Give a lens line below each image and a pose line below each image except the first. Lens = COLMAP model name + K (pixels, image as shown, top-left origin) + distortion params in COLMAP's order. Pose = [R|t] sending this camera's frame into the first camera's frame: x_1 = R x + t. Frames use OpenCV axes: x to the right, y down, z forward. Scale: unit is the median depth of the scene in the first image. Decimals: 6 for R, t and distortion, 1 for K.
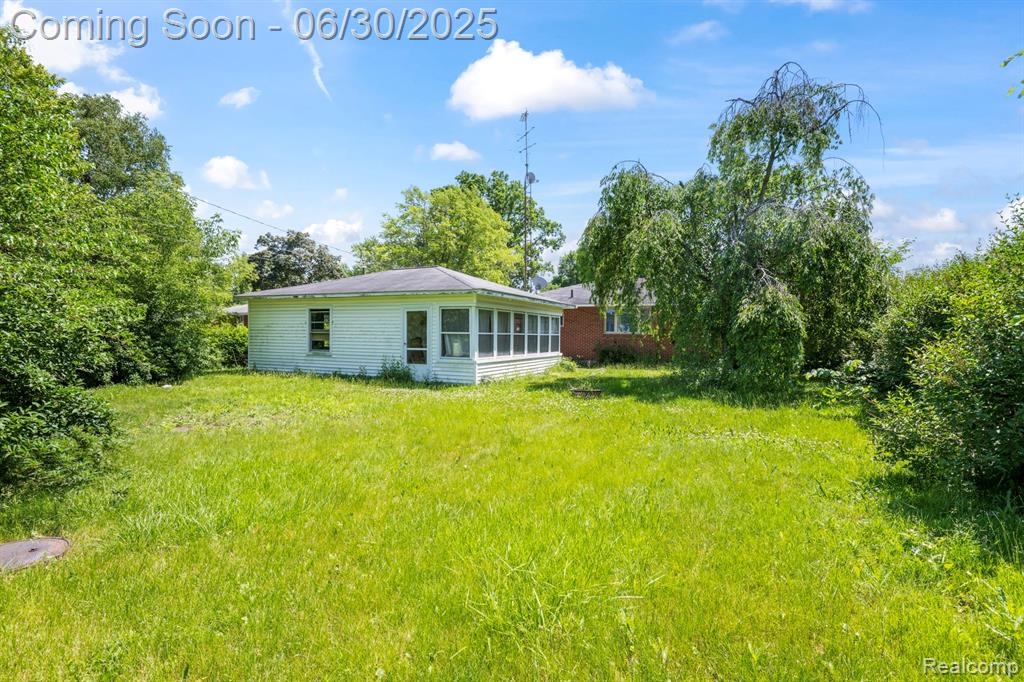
lens RADIAL K [[494.8, 0, 510.7], [0, 494.8, 334.5], [0, 0, 1]] dist [0.003480, 0.000649]
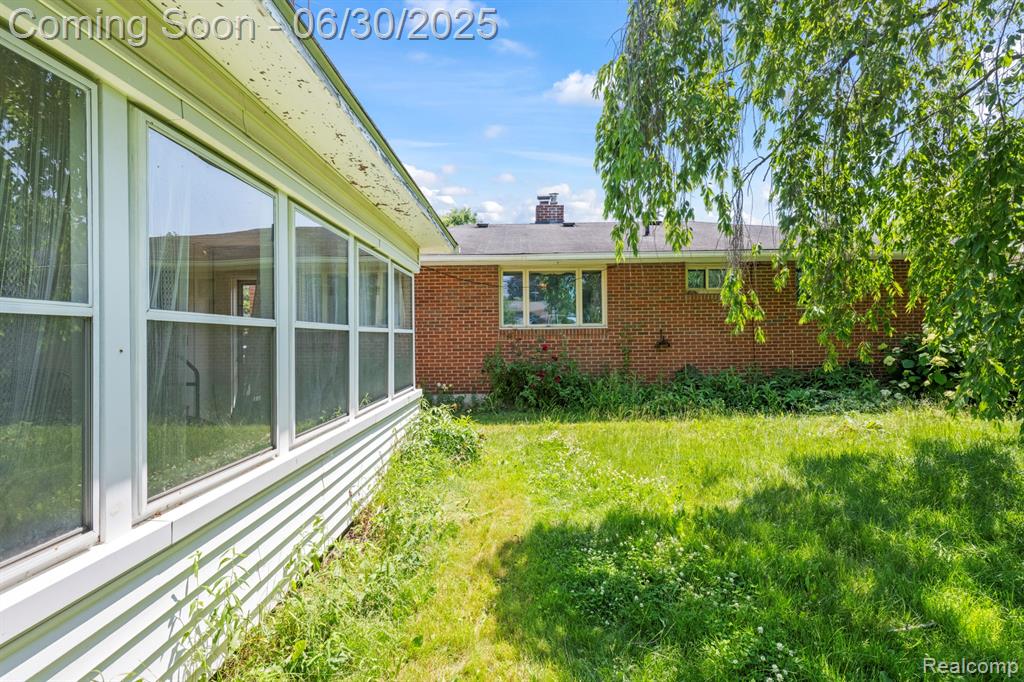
lens RADIAL K [[494.8, 0, 510.7], [0, 494.8, 334.5], [0, 0, 1]] dist [0.003480, 0.000649]
pose [[0.912338, -0.017250, 0.409074, 0.028789], [0.019276, 0.999814, -0.000830, 0.004095], [-0.408983, 0.008643, 0.912501, 0.715354]]
